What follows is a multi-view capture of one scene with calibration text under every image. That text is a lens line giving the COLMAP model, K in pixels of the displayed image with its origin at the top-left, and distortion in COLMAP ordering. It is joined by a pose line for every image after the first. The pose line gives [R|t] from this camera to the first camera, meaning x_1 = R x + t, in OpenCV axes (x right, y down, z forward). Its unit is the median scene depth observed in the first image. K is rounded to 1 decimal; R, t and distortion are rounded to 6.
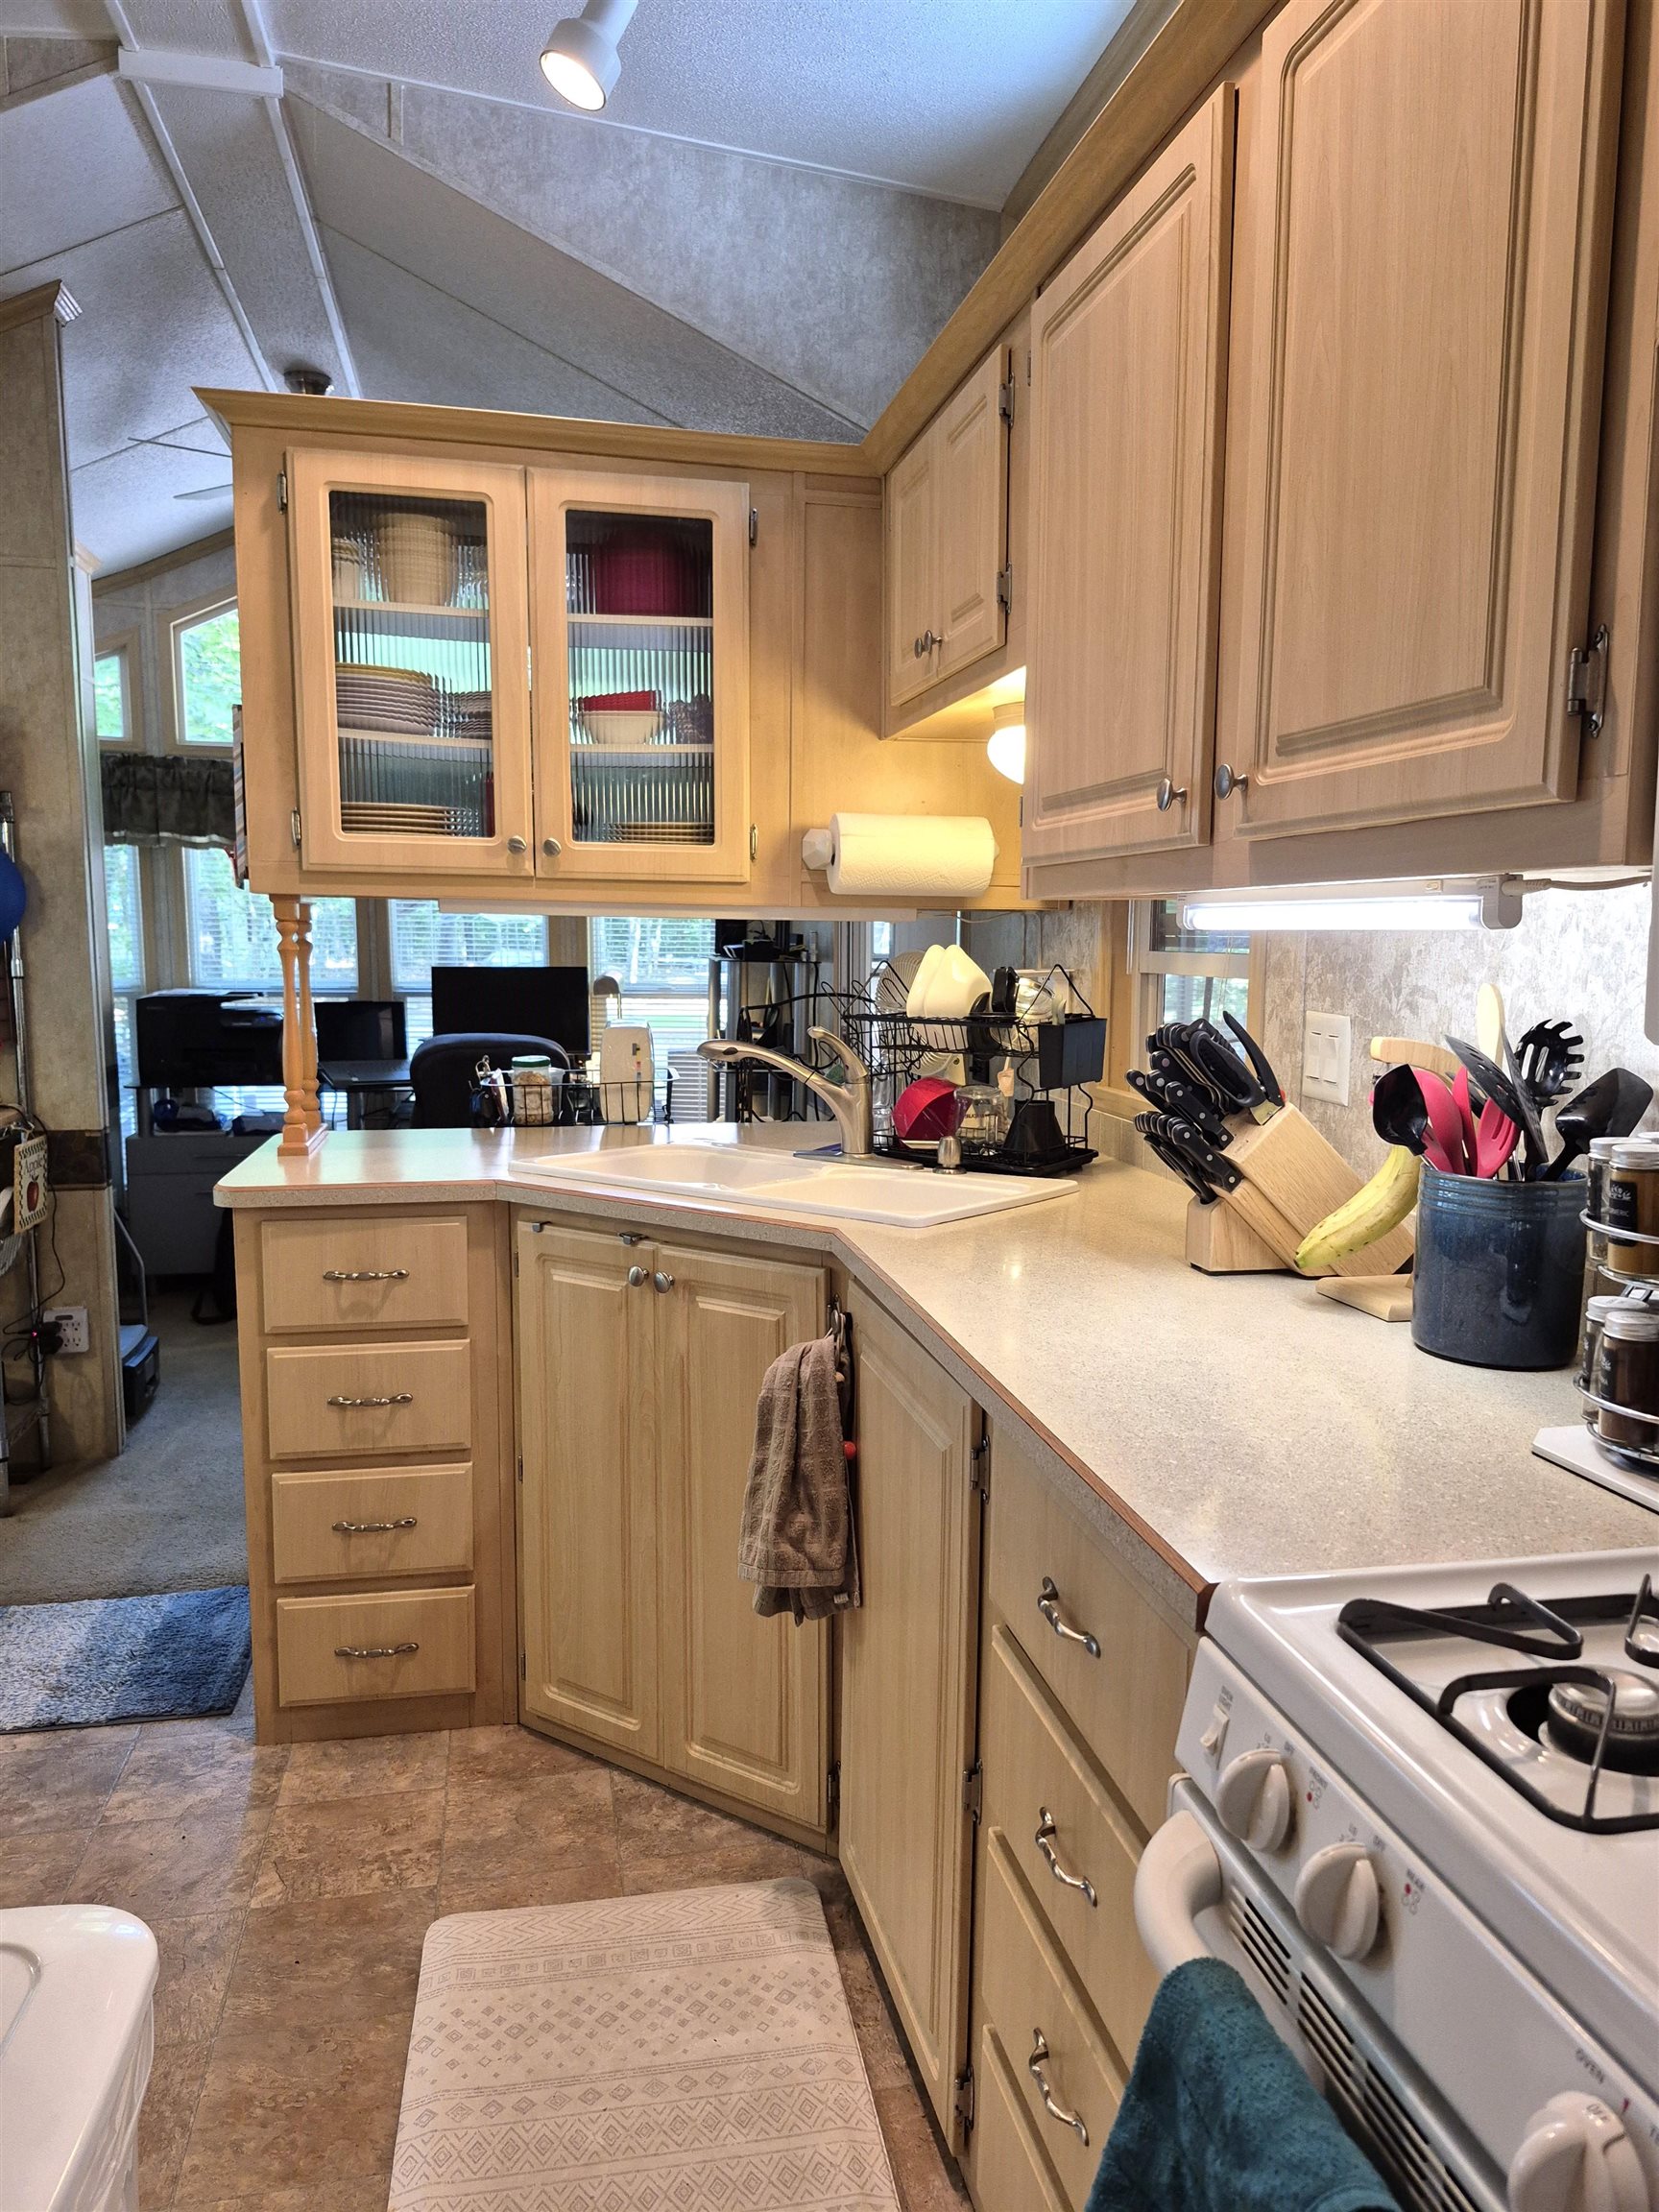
lens RADIAL K [[1517.1, 0, 834.2], [0, 1517.1, 1106.6], [0, 0, 1]] dist [0.000838, -0.001848]
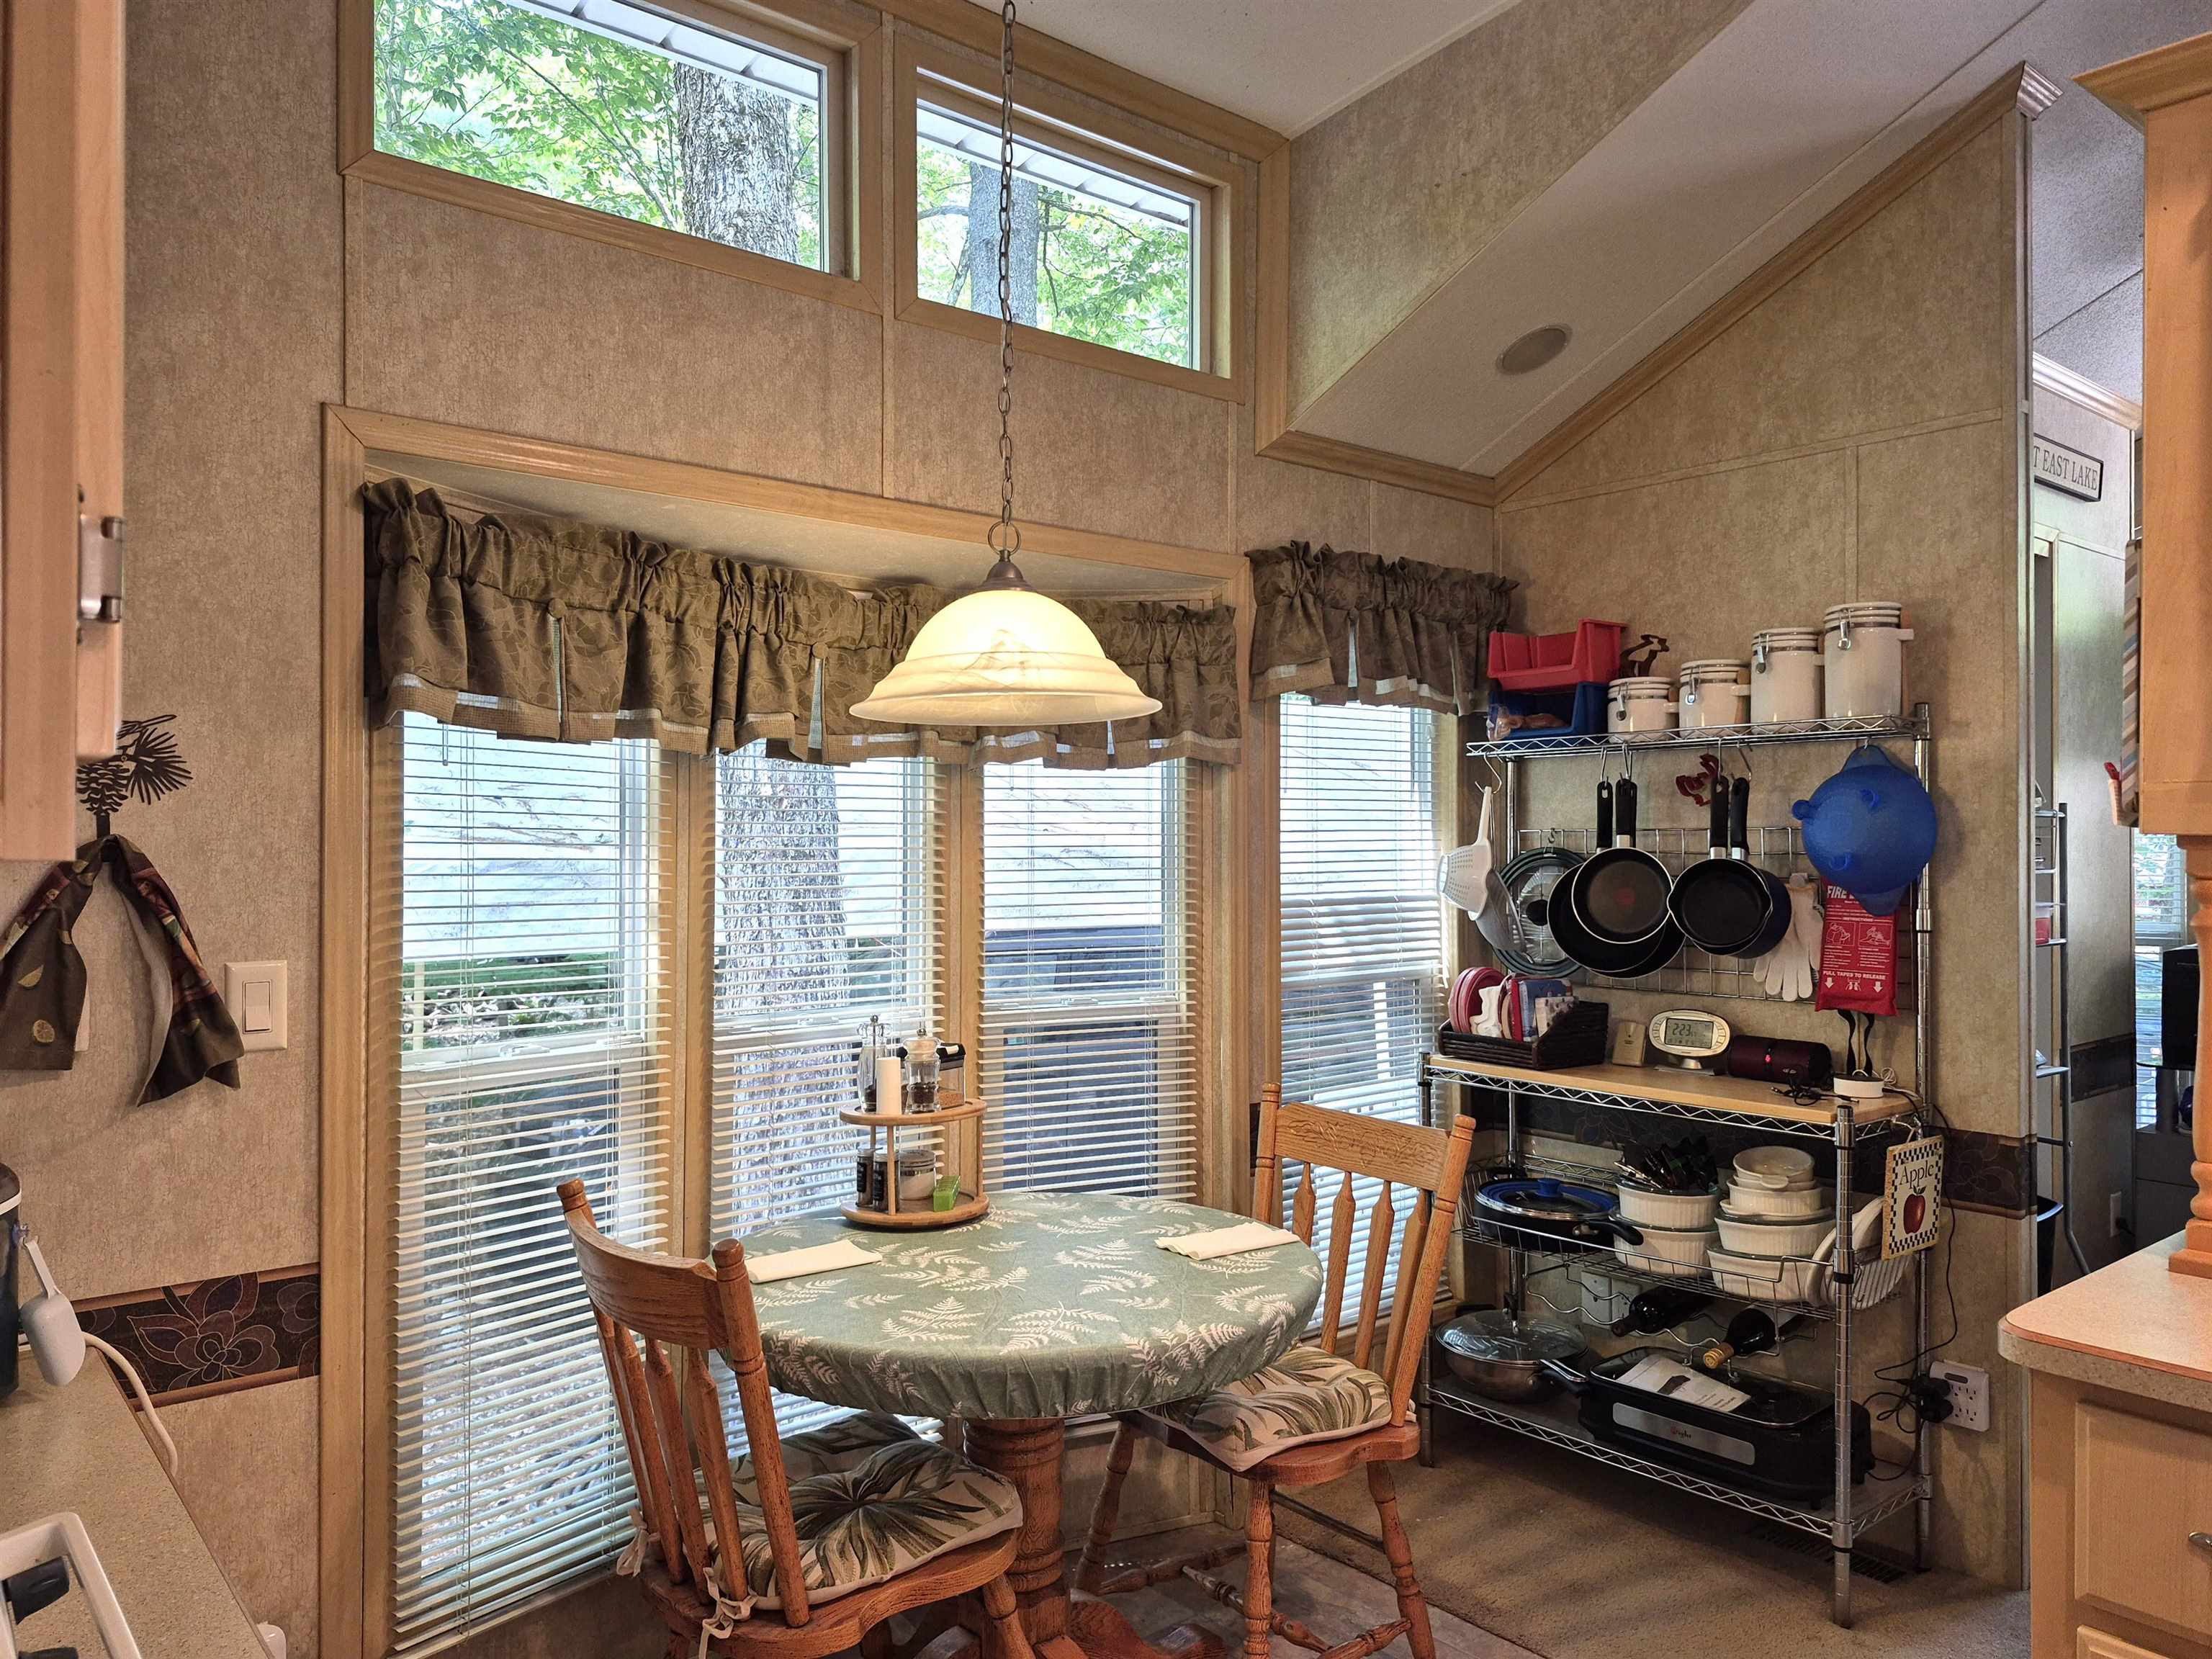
lens RADIAL K [[1517.1, 0, 1111.5], [0, 1517.1, 839.2], [0, 0, 1]] dist [0.000838, -0.001848]
pose [[0.448483, -0.007503, -0.893760, -0.014978], [-0.096814, 0.993673, -0.056922, -0.047012], [0.888533, 0.112057, 0.444919, 0.261507]]
